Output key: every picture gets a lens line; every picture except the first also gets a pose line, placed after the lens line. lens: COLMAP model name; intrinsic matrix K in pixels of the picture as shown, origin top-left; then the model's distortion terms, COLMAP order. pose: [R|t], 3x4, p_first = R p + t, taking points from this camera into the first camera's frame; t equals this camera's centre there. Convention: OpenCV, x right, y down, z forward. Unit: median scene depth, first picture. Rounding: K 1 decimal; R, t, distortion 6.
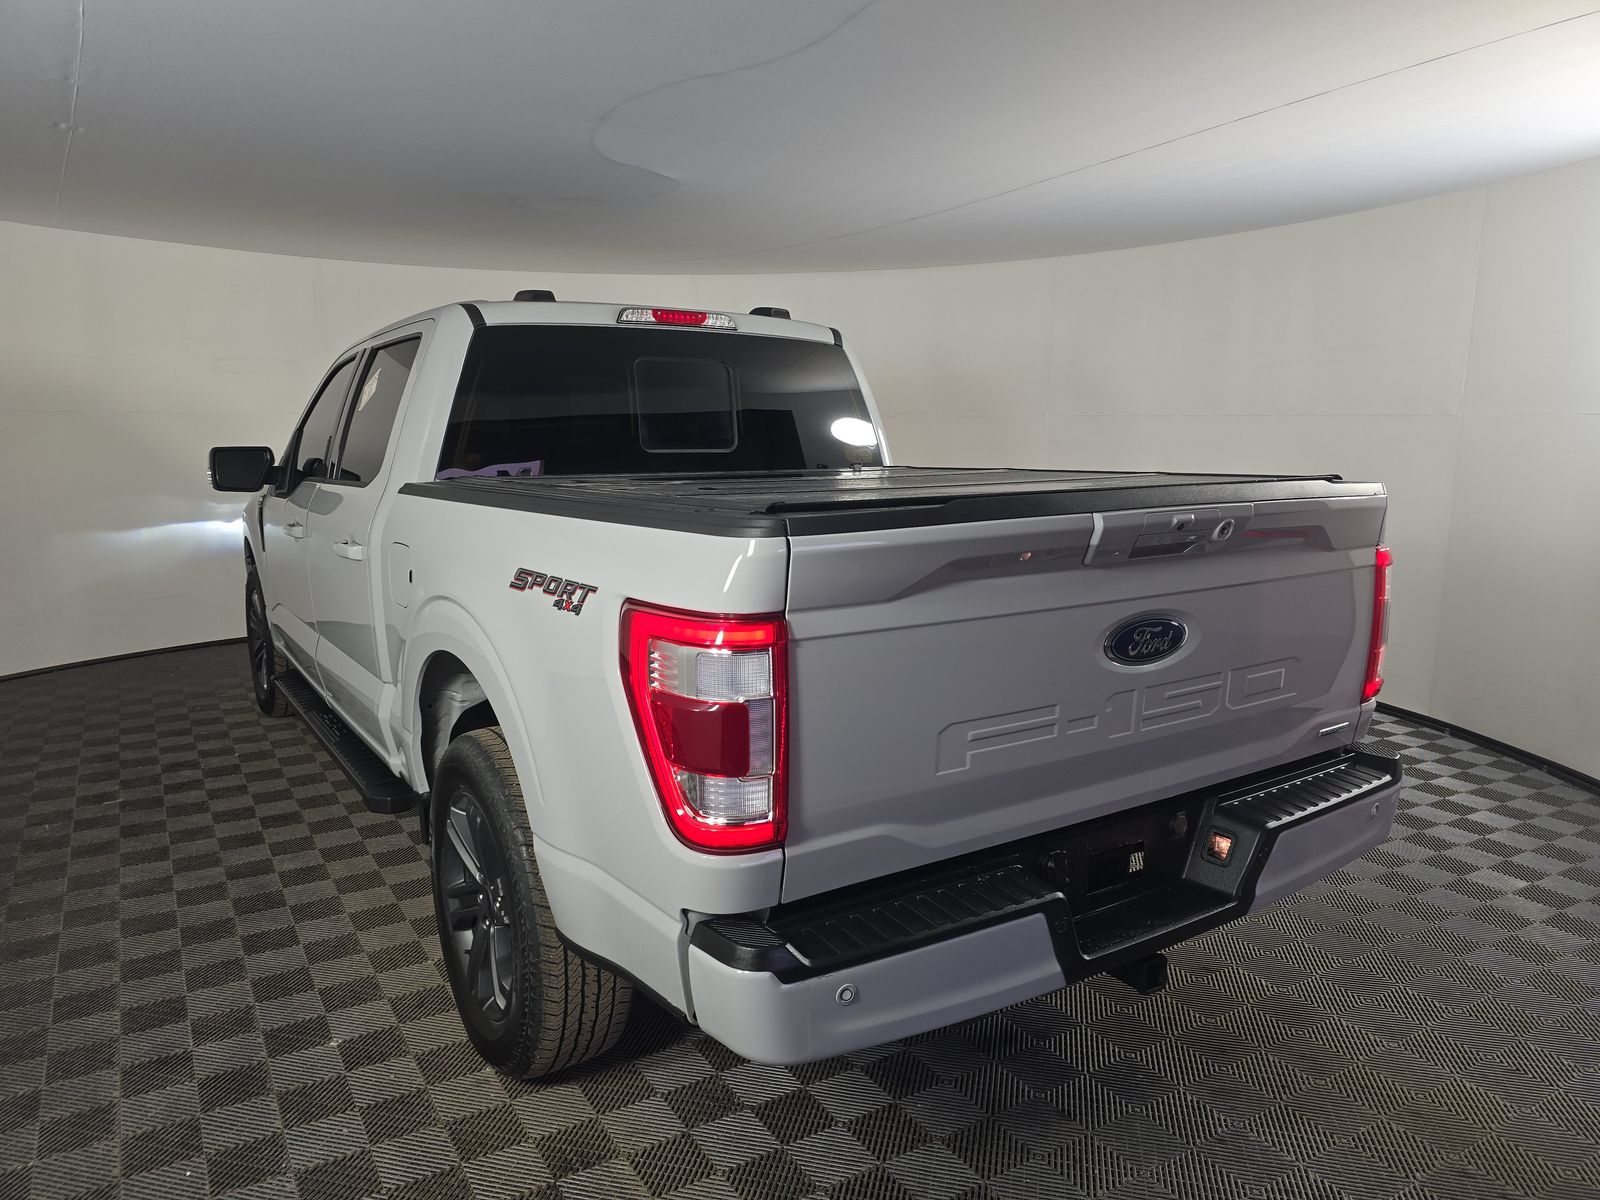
lens RADIAL K [[1070.8, 0, 800.0], [0, 1070.8, 600.0], [0, 0, 1]] dist [0.013108, -0.016983]
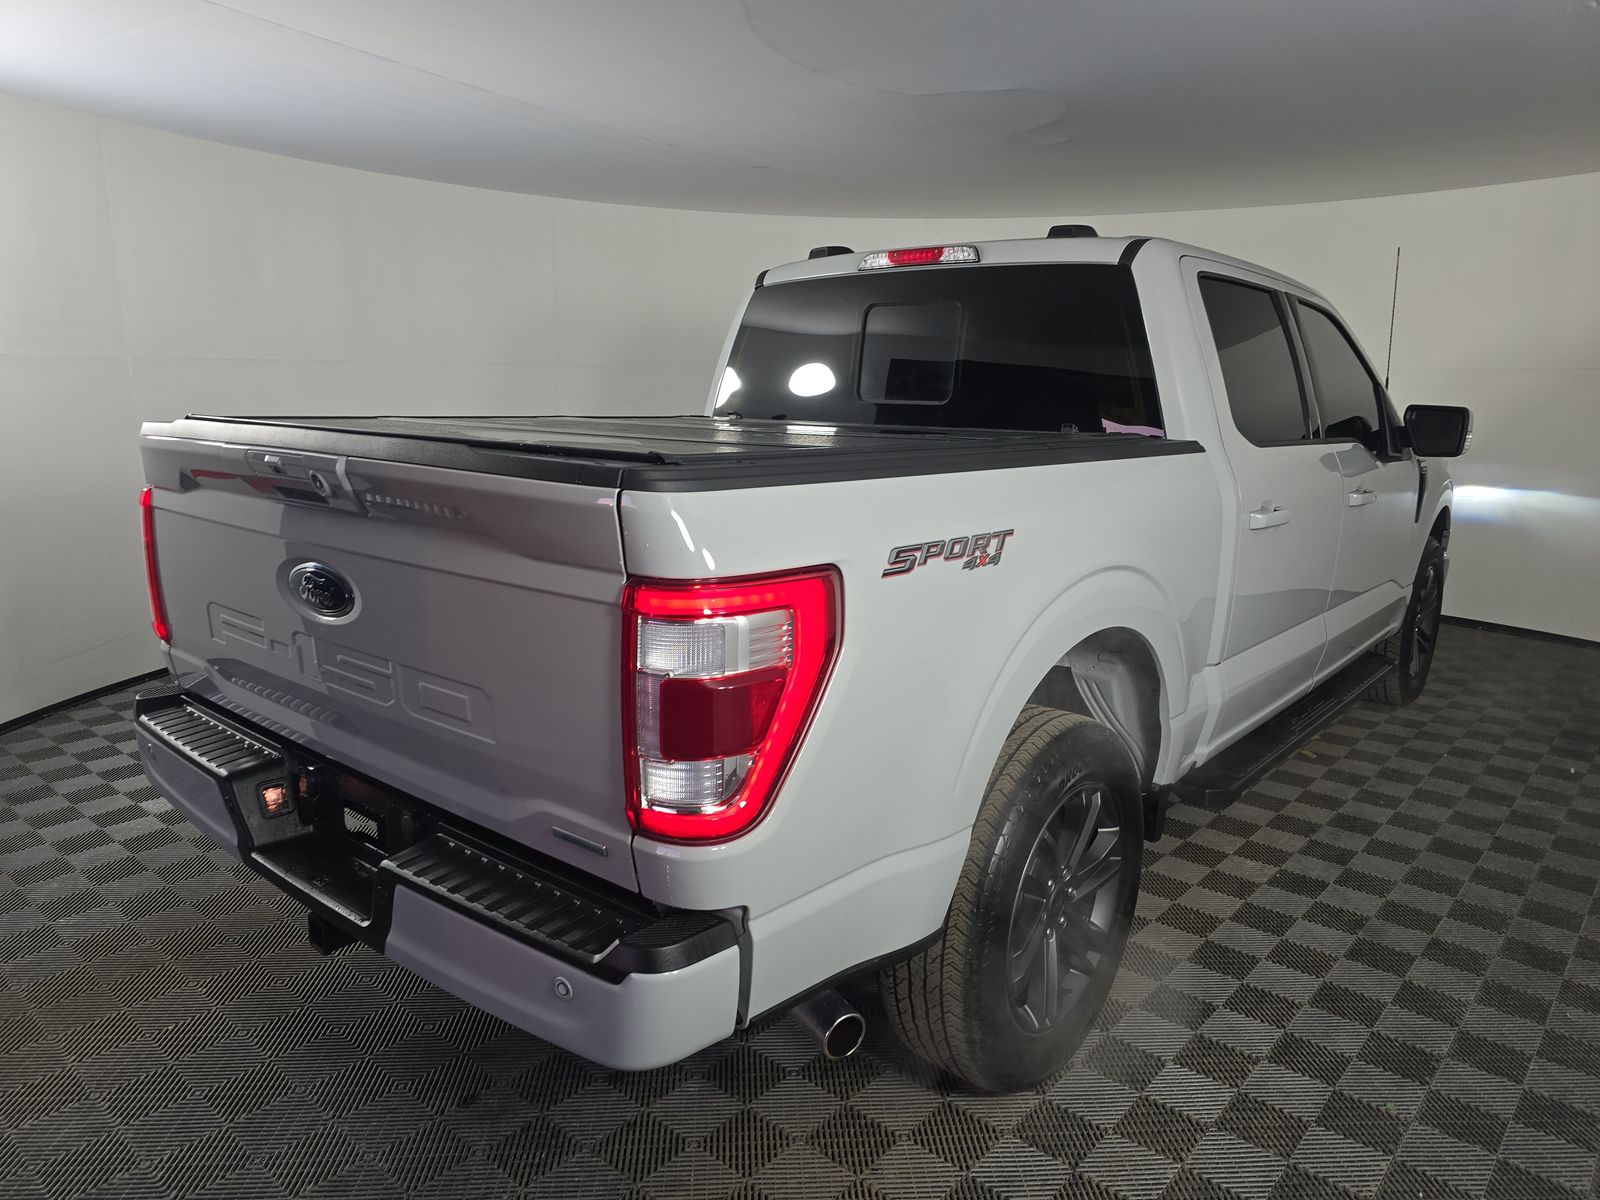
lens RADIAL K [[1070.8, 0, 800.0], [0, 1070.8, 600.0], [0, 0, 1]] dist [0.013108, -0.016983]
pose [[0.289341, 0.190689, -0.938040, 1.253494], [-0.158404, 0.975984, 0.149542, -0.153091], [0.944029, 0.105320, 0.312598, 1.029417]]
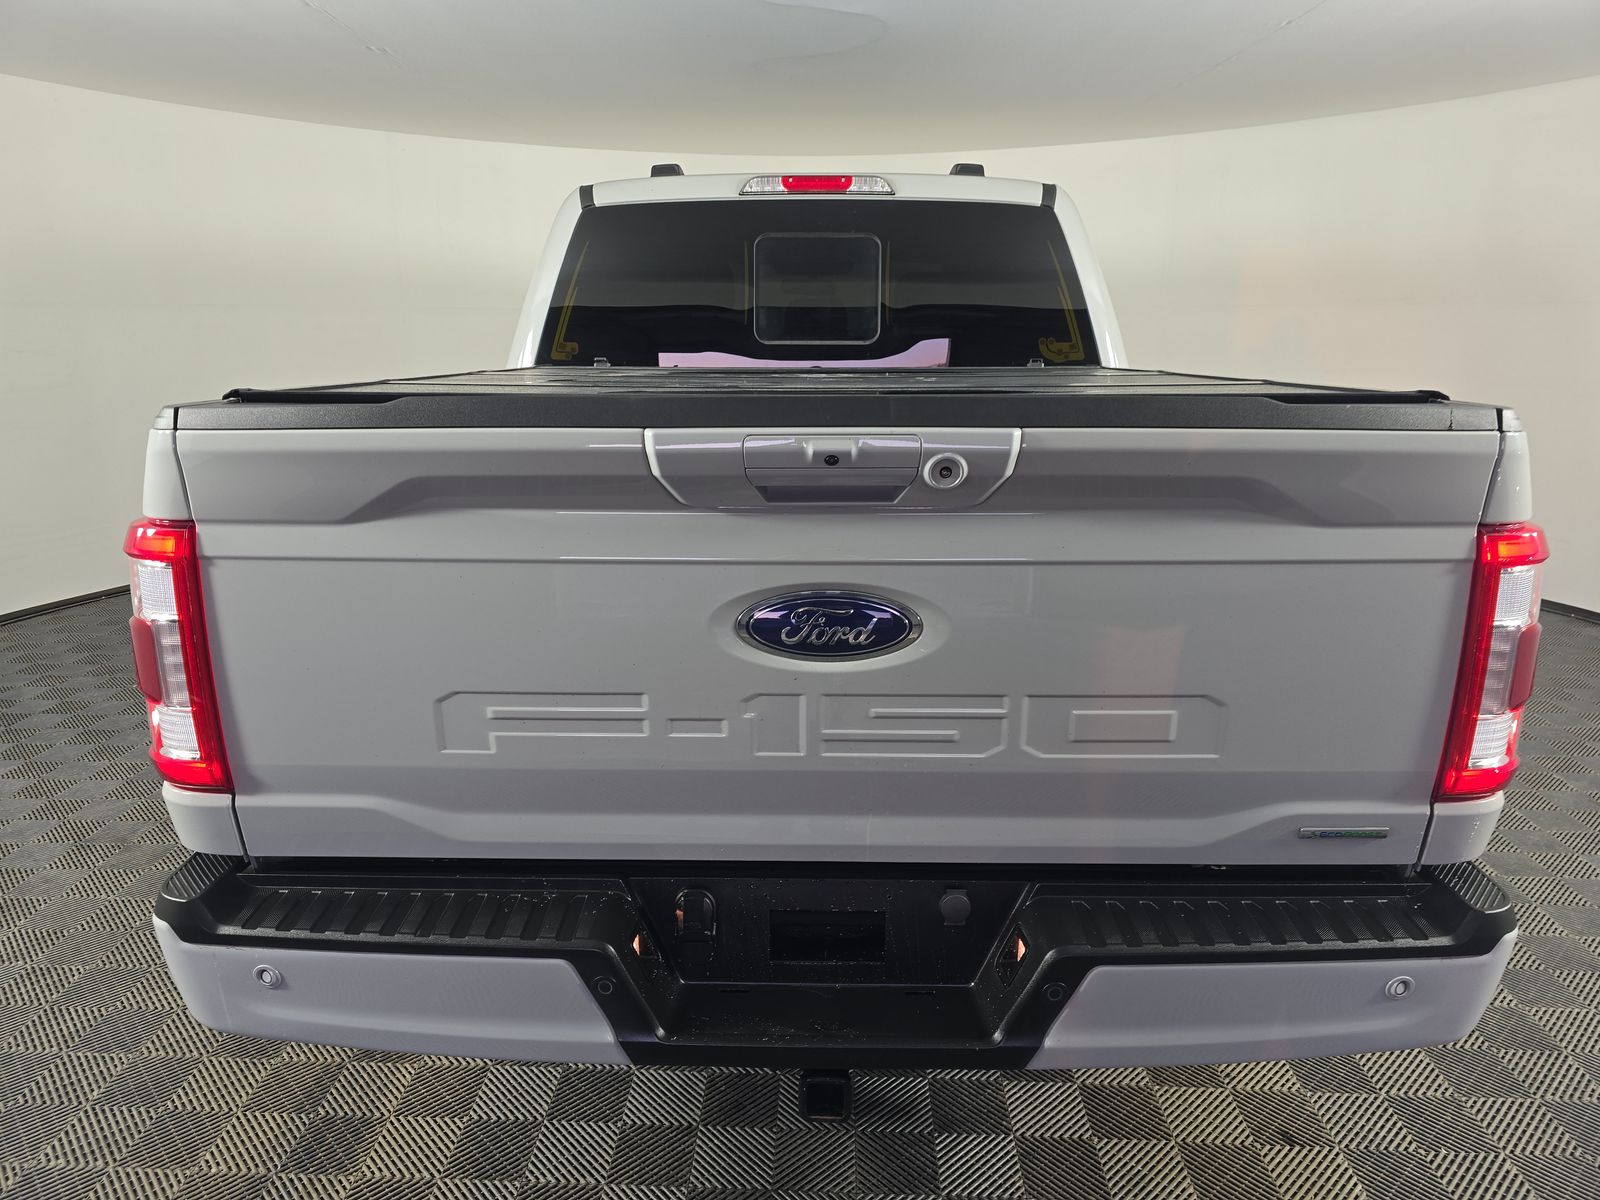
lens RADIAL K [[1012.5, 0, 796.4], [0, 1012.5, 620.3], [0, 0, 1]] dist [0.030141, -0.002335]
pose [[0.827643, 0.150903, -0.540588, 0.599614], [-0.084946, 0.985761, 0.145119, -0.050650], [0.554789, -0.074186, 0.828677, 0.439099]]
